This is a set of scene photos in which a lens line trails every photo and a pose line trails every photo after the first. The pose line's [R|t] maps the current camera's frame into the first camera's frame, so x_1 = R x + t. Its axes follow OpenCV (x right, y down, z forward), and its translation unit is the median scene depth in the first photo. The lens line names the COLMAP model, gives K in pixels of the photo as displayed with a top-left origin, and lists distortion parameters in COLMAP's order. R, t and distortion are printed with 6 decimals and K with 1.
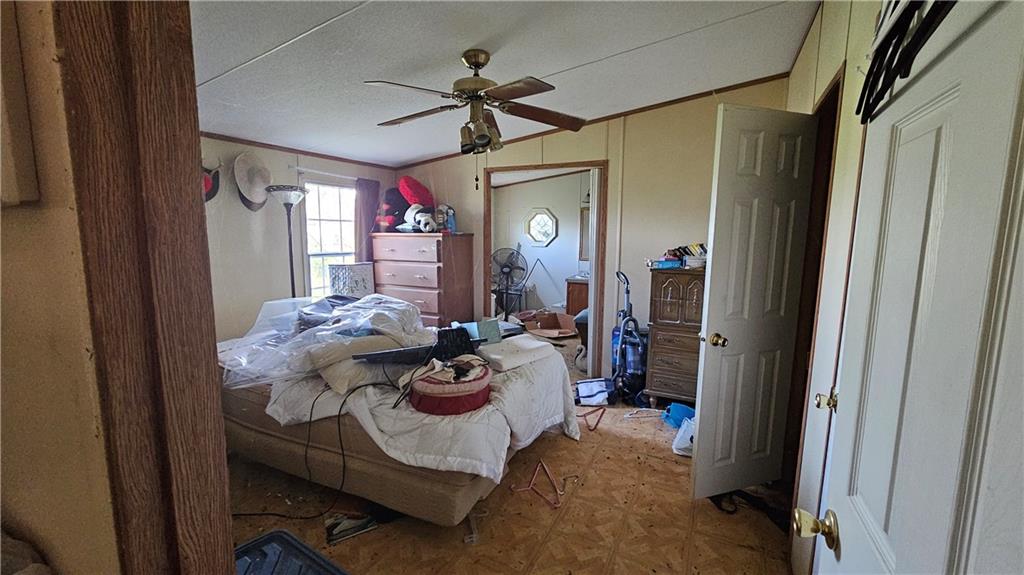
lens RADIAL K [[417.8, 0, 515.7], [0, 417.8, 285.7], [0, 0, 1]] dist [0.000999, -0.000209]
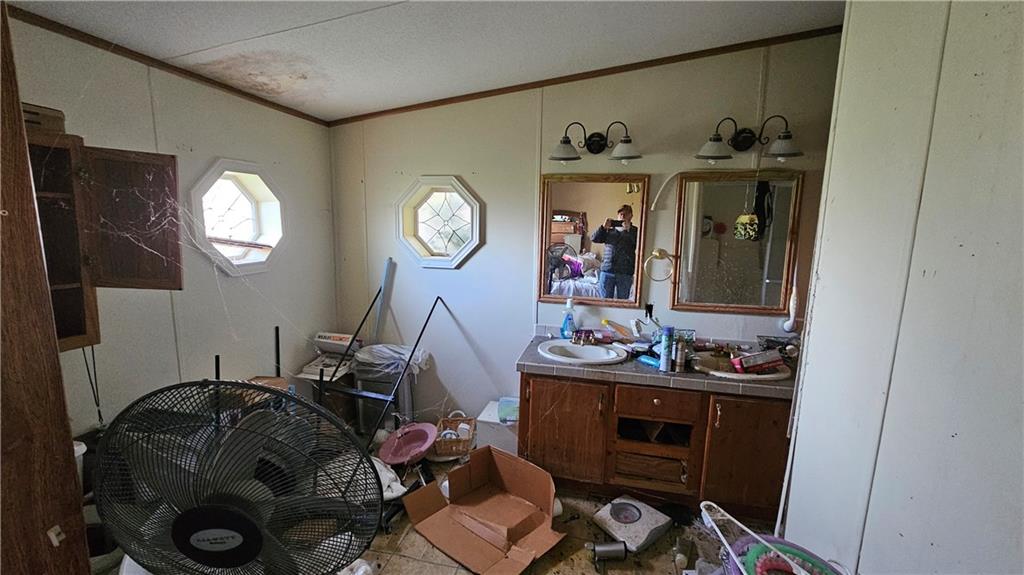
lens RADIAL K [[417.8, 0, 508.4], [0, 417.8, 285.8], [0, 0, 1]] dist [0.000999, -0.000209]
pose [[0.974369, -0.029493, 0.223012, 0.029054], [0.024111, 0.999350, 0.026816, -0.086983], [-0.223658, -0.020752, 0.974447, 0.585348]]
